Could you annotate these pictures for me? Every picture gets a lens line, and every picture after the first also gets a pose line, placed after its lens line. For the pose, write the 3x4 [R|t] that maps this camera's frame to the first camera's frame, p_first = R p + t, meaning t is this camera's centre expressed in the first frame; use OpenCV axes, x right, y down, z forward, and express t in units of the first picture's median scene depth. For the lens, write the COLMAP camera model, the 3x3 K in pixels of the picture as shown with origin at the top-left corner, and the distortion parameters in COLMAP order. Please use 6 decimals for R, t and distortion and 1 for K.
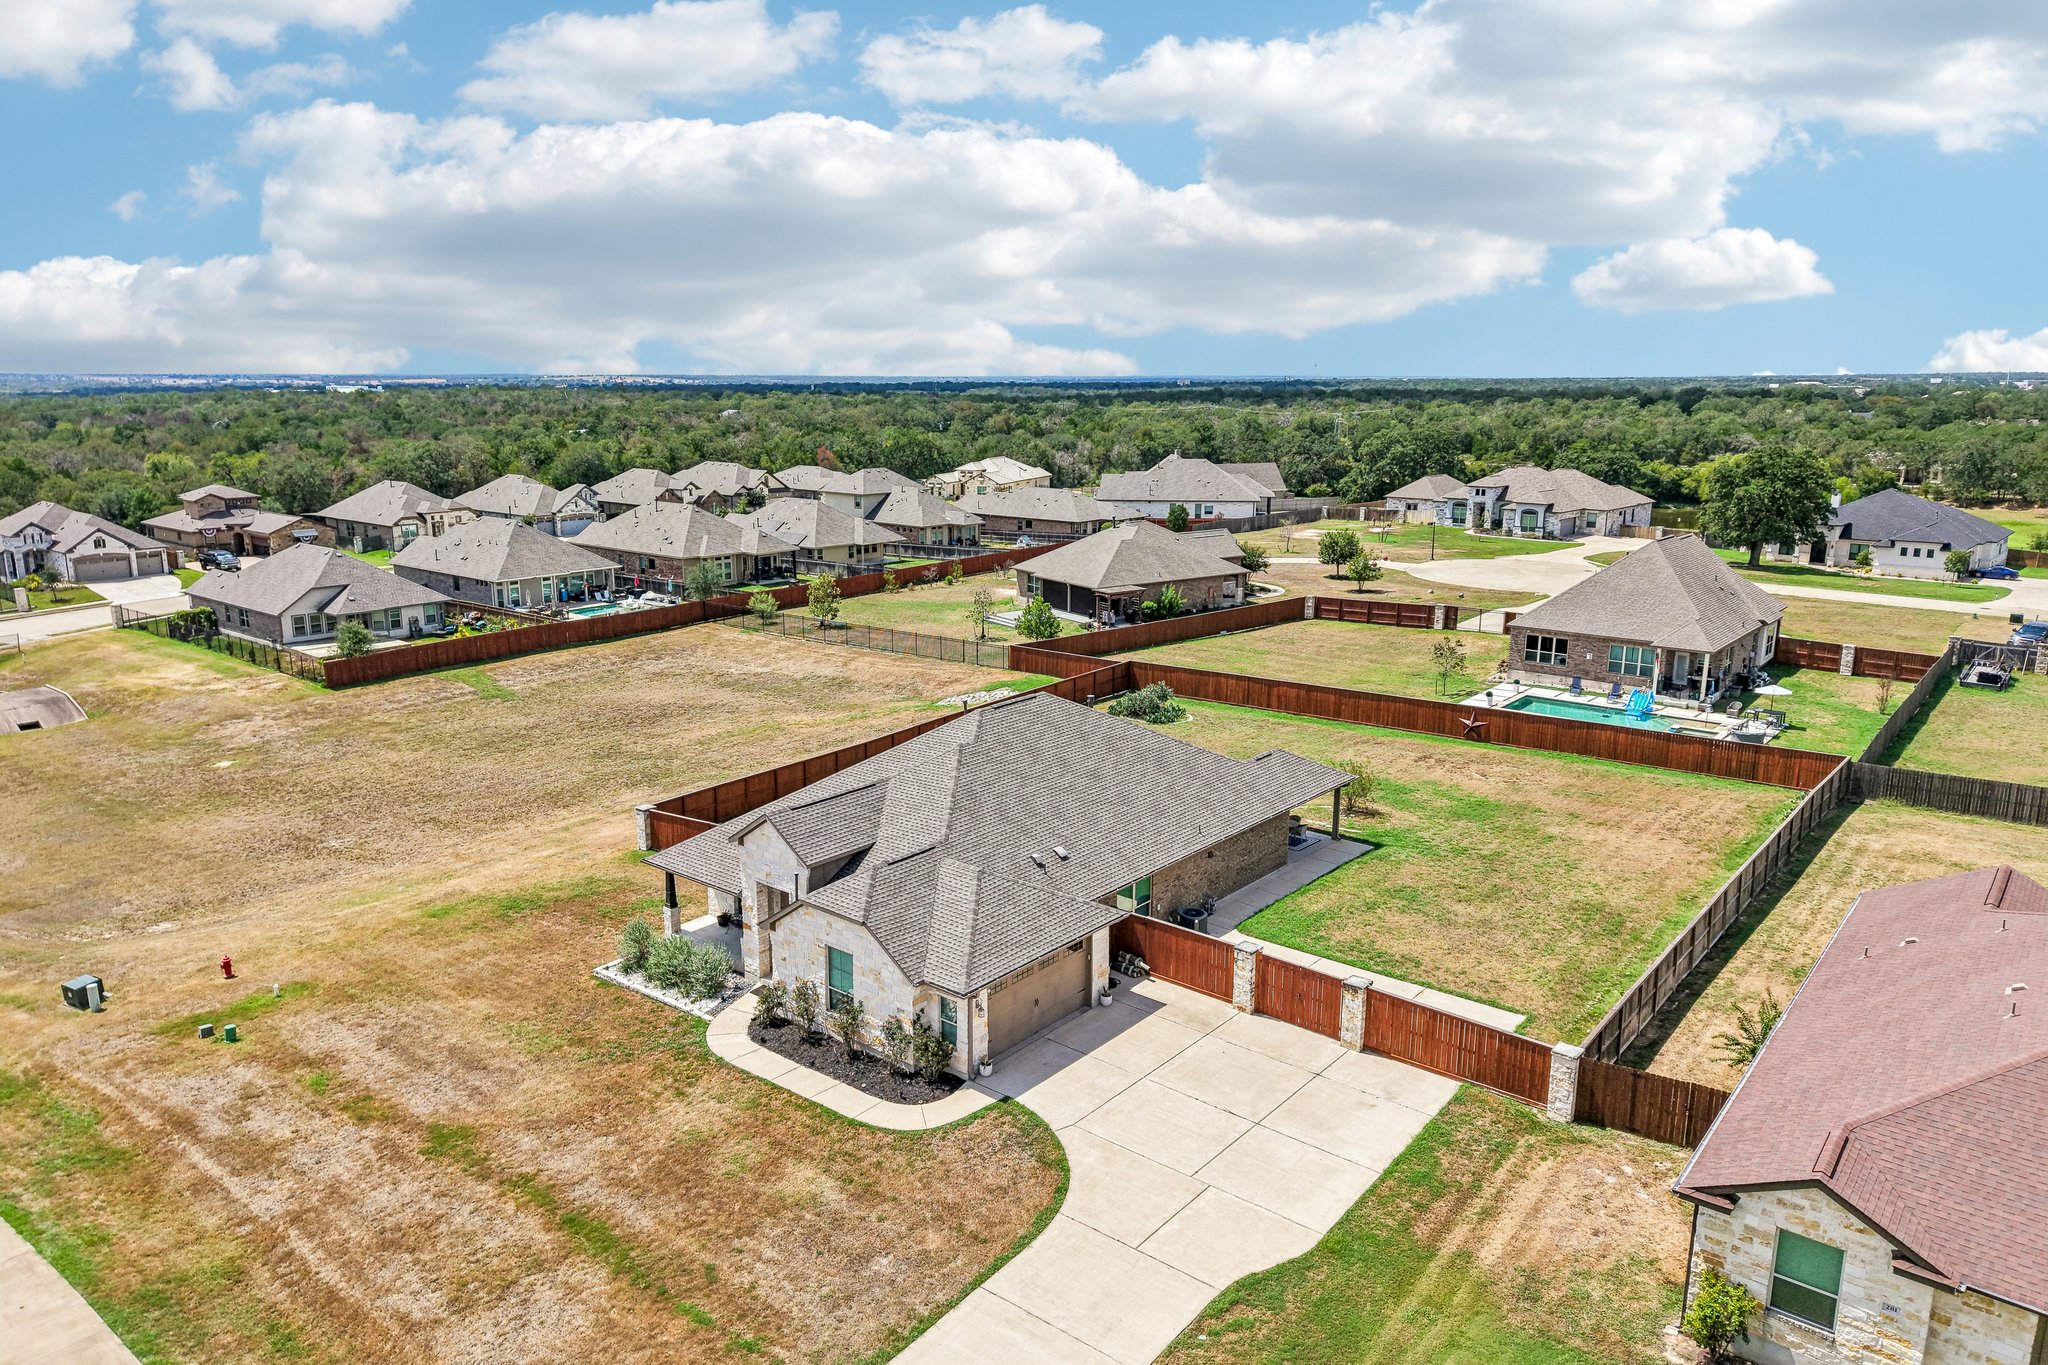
lens RADIAL K [[1366.3, 0, 1013.6], [0, 1366.3, 698.6], [0, 0, 1]] dist [0.019117, -0.004774]
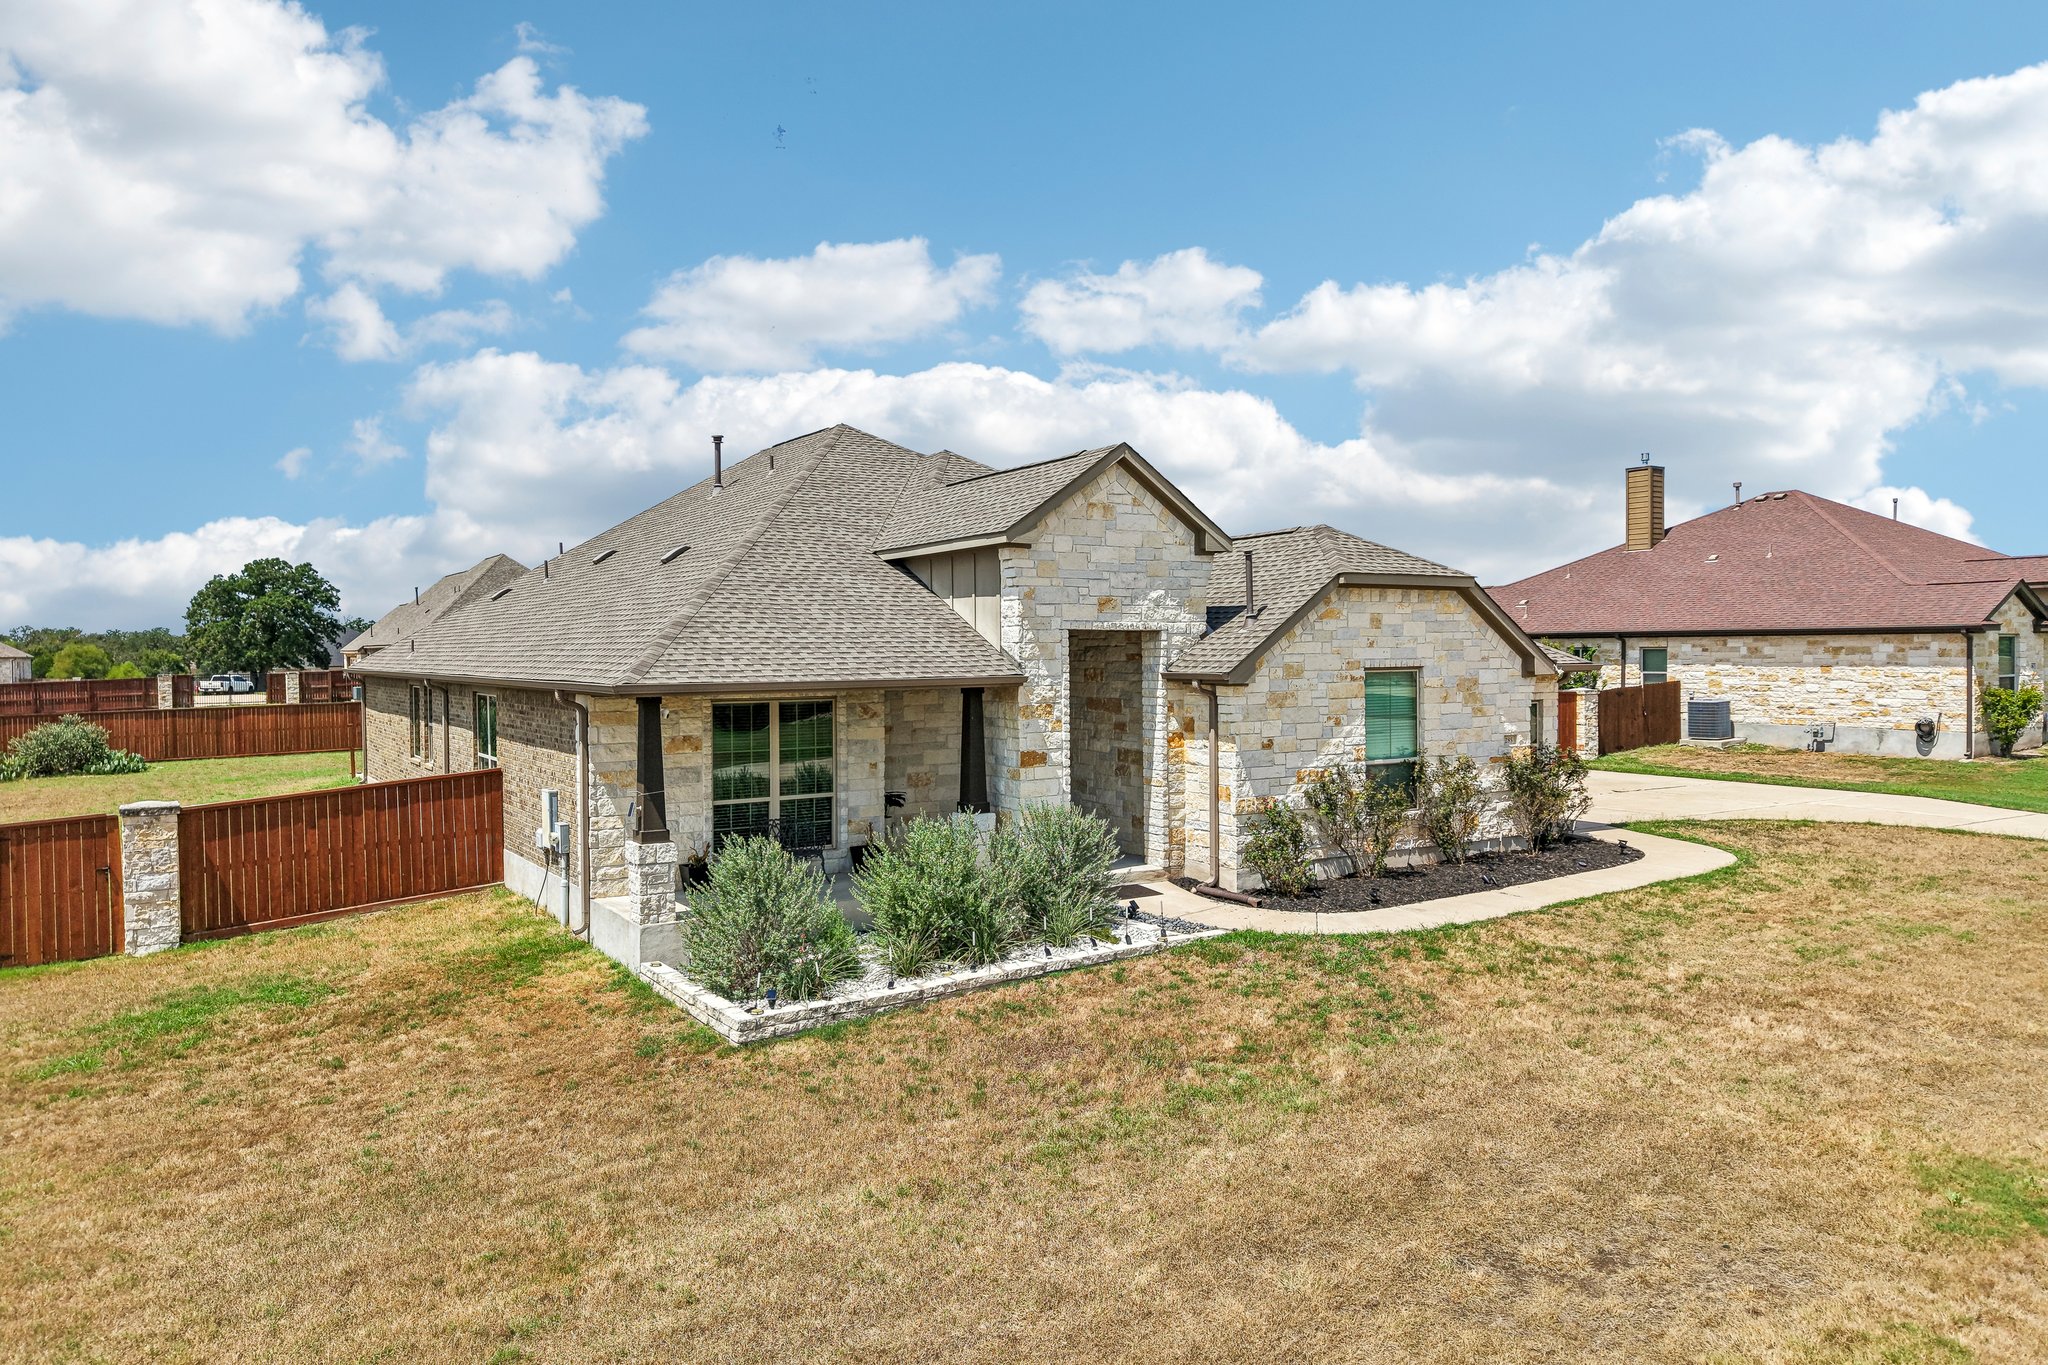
lens RADIAL K [[1359.6, 0, 1024.4], [0, 1359.6, 696.4], [0, 0, 1]] dist [0.084725, -0.117174]
pose [[0.293924, -0.037043, 0.955111, -0.604547], [0.229165, 0.972835, -0.032792, 0.169773], [-0.927951, 0.228516, 0.294428, 0.927477]]
